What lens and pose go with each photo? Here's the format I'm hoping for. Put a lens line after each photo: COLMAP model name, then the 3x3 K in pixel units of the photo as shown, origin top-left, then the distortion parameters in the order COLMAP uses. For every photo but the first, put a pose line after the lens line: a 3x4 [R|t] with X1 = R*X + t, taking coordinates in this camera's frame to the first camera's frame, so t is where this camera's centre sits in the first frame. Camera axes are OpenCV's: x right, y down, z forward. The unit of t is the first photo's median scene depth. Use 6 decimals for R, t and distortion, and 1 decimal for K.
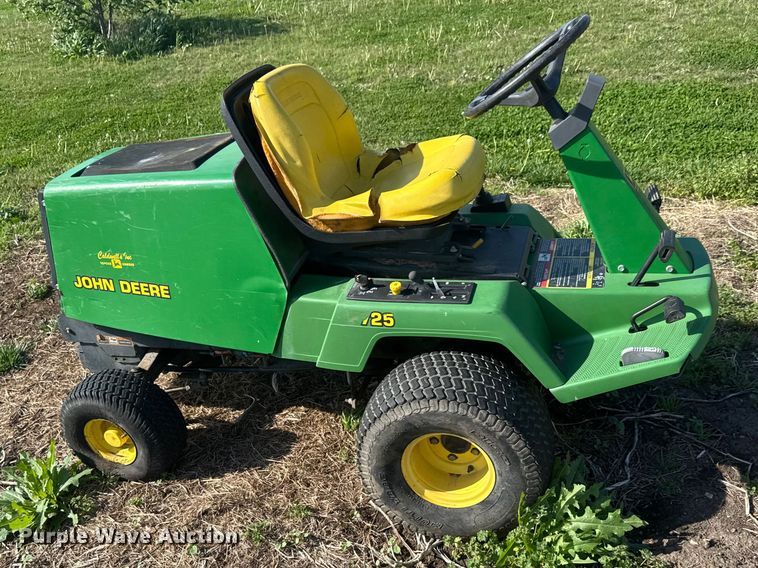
lens RADIAL K [[706.7, 0, 389.4], [0, 706.7, 302.0], [0, 0, 1]] dist [0.109821, -0.173732]
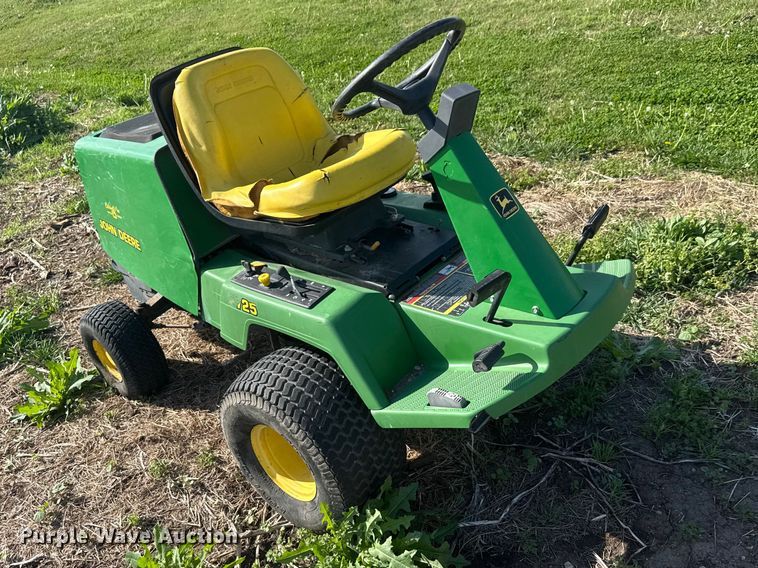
lens RADIAL K [[677.5, 0, 386.5], [0, 677.5, 284.5], [0, 0, 1]] dist [0.101163, -0.122873]
pose [[0.911612, 0.170907, -0.373838, 0.525593], [-0.141880, 0.984399, 0.104059, -0.136567], [0.385791, -0.041821, 0.921638, 0.150805]]
